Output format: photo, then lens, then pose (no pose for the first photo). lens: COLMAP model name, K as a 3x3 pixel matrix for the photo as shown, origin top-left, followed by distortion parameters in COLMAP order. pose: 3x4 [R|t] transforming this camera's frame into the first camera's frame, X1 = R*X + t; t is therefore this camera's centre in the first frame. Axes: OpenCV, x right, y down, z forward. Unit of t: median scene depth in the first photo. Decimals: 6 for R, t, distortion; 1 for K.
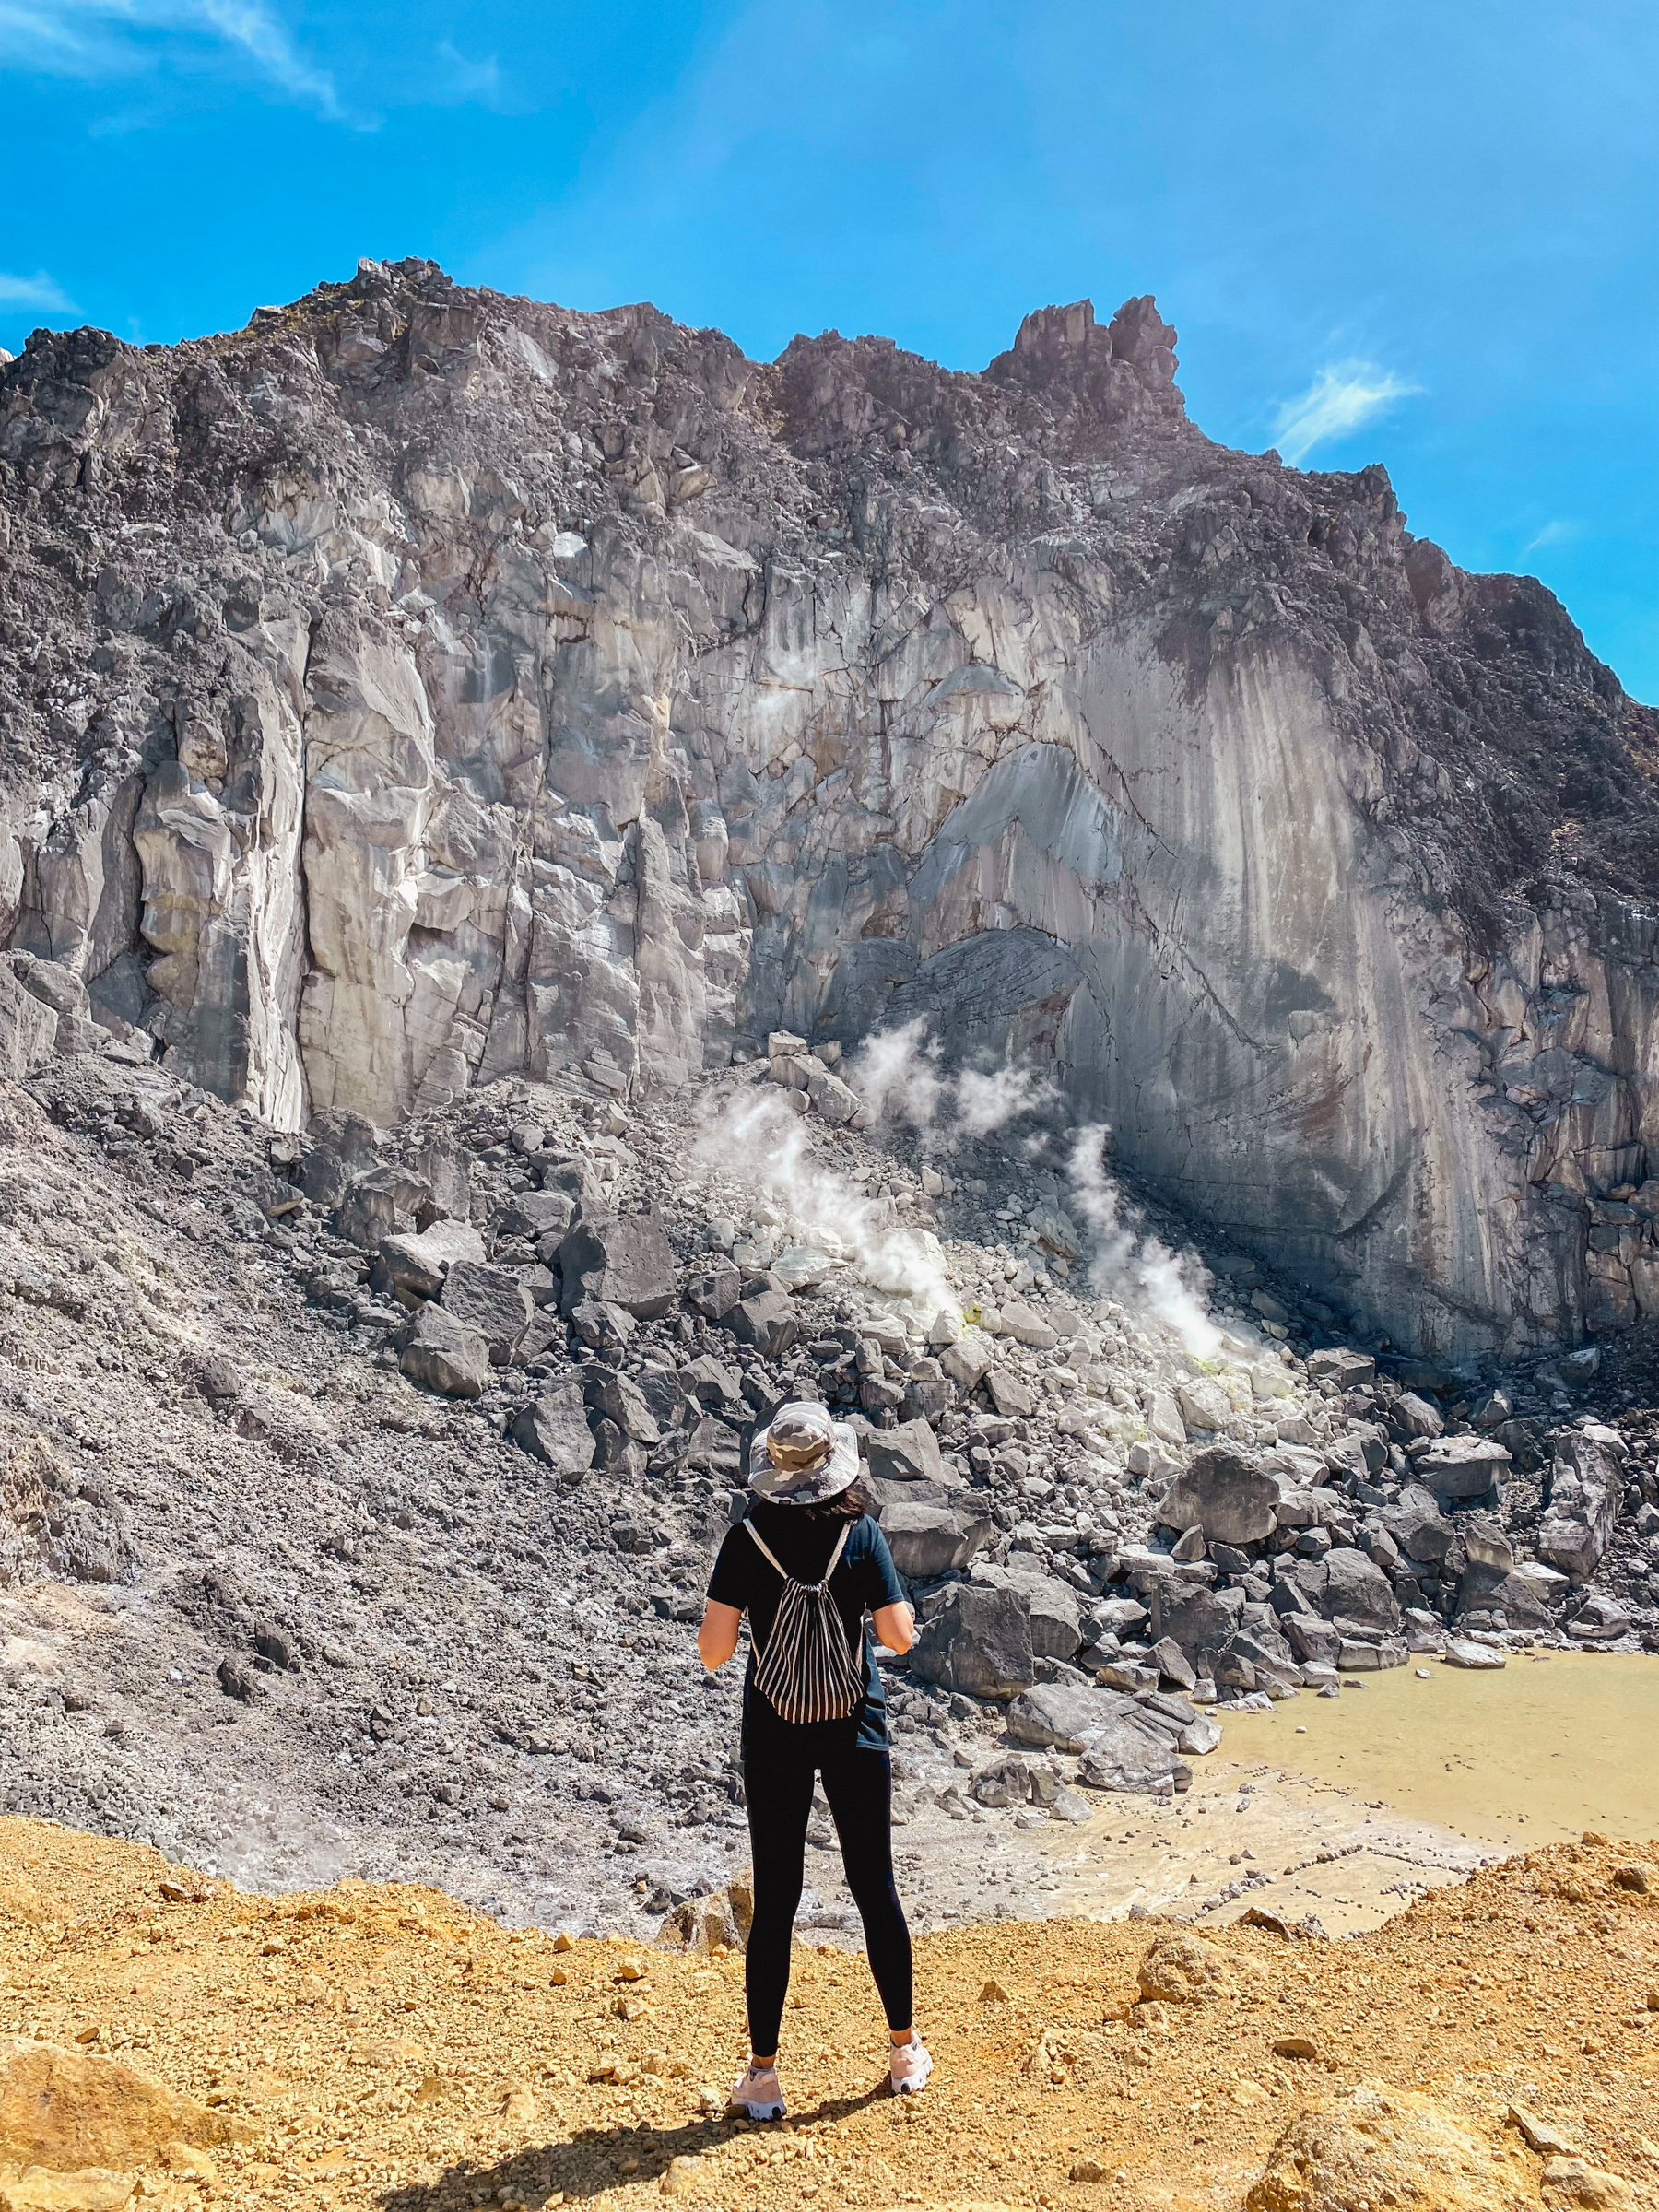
lens RADIAL K [[1649.4, 0, 831.0], [0, 1649.4, 1053.3], [0, 0, 1]] dist [0.072614, -0.101955]
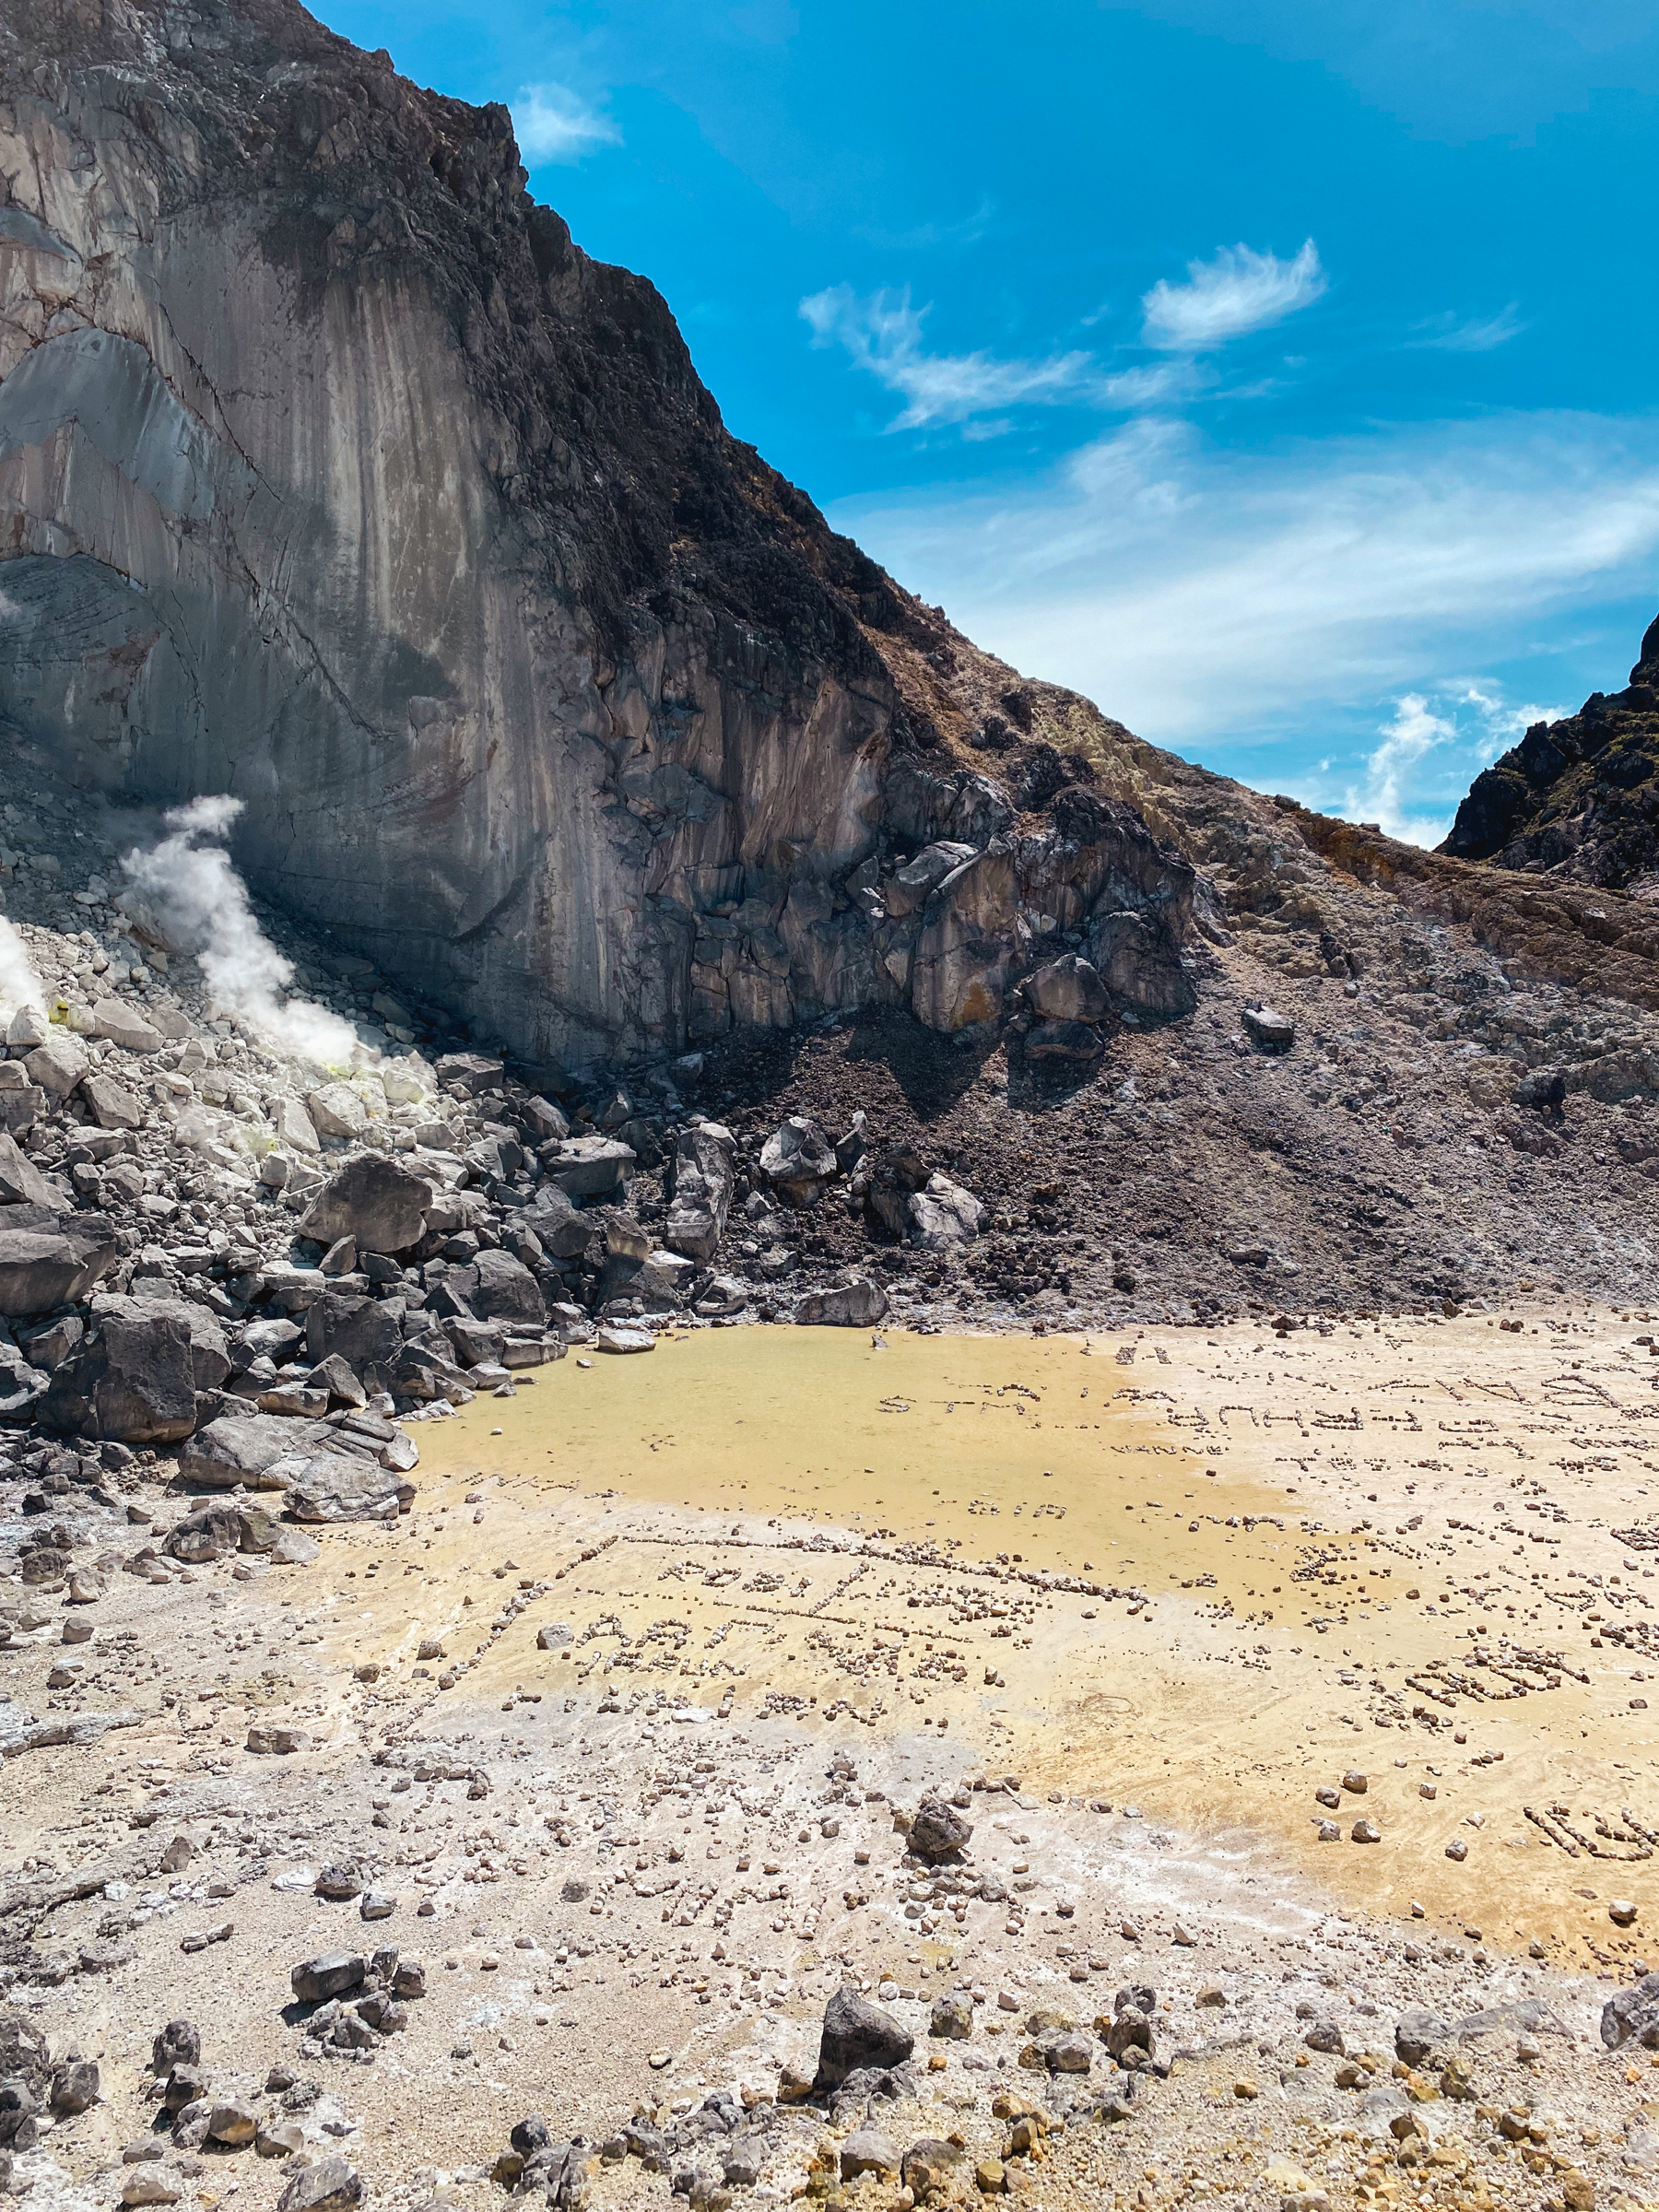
lens RADIAL K [[1656.6, 0, 829.5], [0, 1656.6, 1106.0], [0, 0, 1]] dist [-0.002760, -0.003406]
pose [[0.831387, -0.012916, 0.555544, -0.060562], [-0.096367, 0.981231, 0.167030, 0.030371], [-0.547275, -0.192402, 0.814538, 0.107000]]
